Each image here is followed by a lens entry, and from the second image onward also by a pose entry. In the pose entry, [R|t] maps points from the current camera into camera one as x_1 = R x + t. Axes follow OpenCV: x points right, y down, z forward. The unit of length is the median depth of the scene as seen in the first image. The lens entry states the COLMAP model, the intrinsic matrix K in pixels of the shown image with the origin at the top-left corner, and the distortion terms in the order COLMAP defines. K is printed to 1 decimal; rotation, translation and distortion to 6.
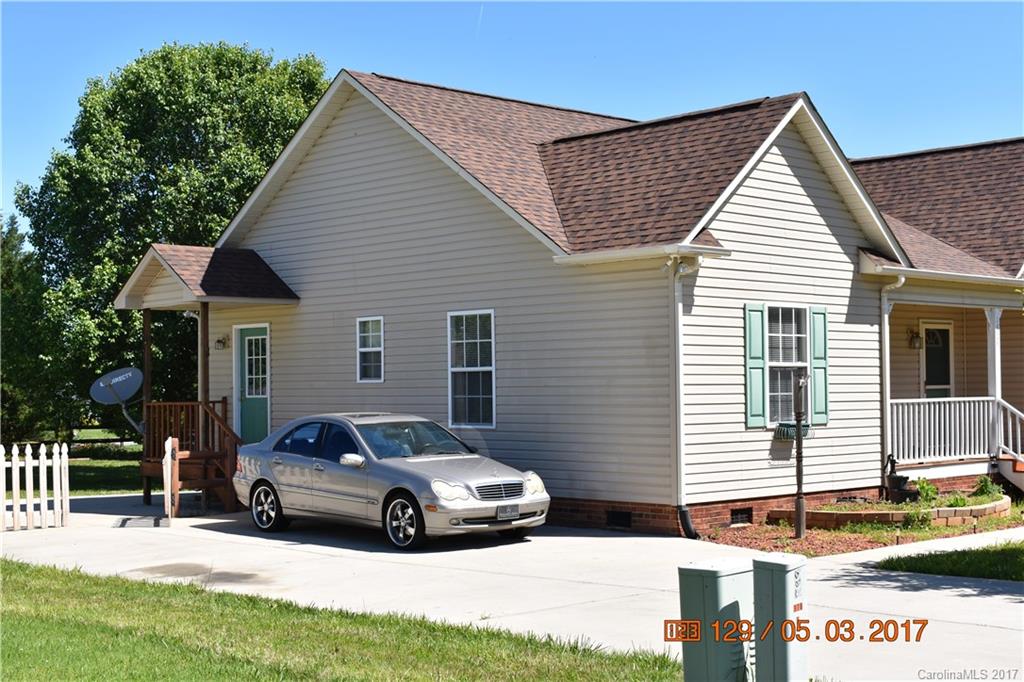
lens RADIAL K [[1460.2, 0, 512.0], [0, 1460.2, 341.0], [0, 0, 1]] dist [-0.003757, -0.068400]
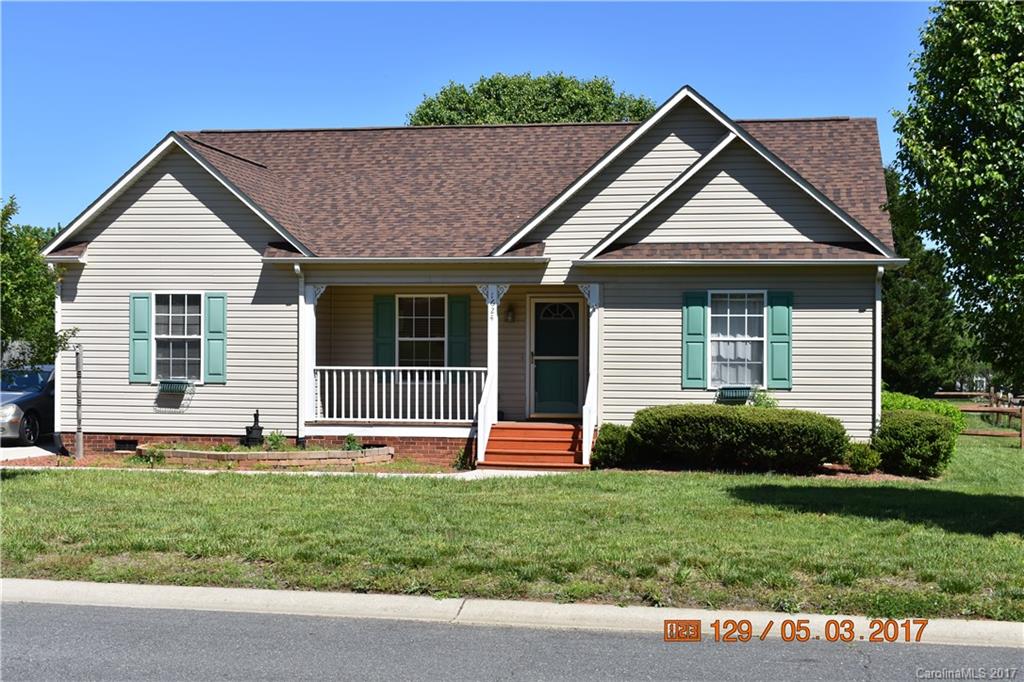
lens RADIAL K [[1460.2, 0, 512.0], [0, 1460.2, 341.0], [0, 0, 1]] dist [-0.003757, -0.068400]
pose [[0.586504, 0.006516, -0.809920, 1.404853], [0.013048, 0.999762, 0.017493, 0.000583], [0.809841, -0.020828, 0.586279, 0.451656]]
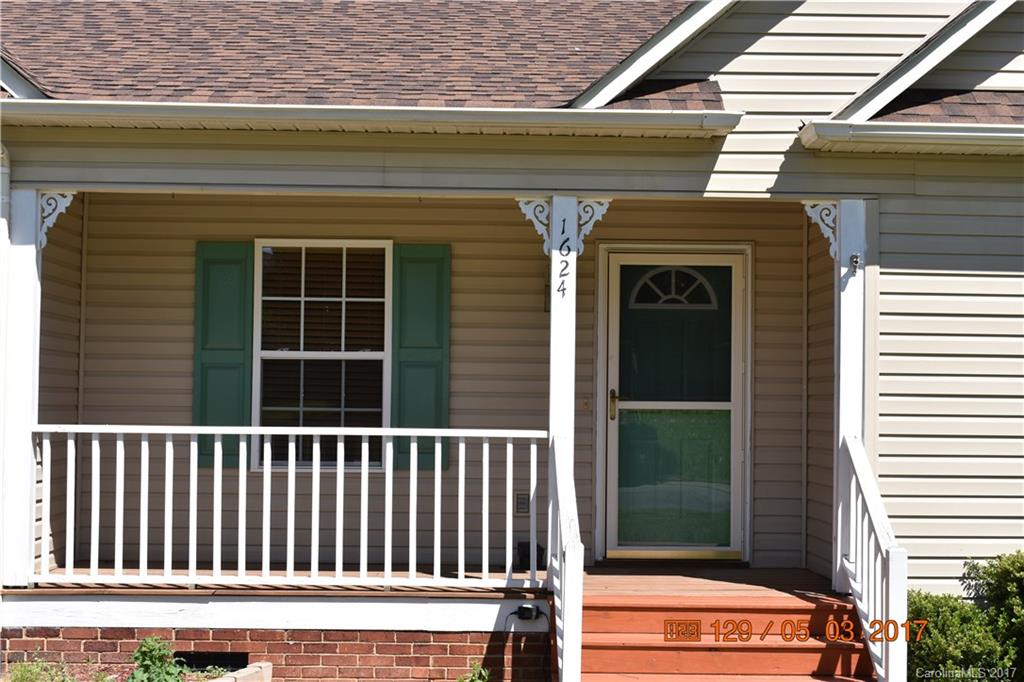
lens RADIAL K [[1460.2, 0, 512.0], [0, 1460.2, 341.0], [0, 0, 1]] dist [-0.003757, -0.068400]
pose [[0.731316, -0.016151, -0.681847, 0.676526], [0.001981, 0.999766, -0.021557, 0.027325], [0.682036, 0.014415, 0.731177, 0.835319]]
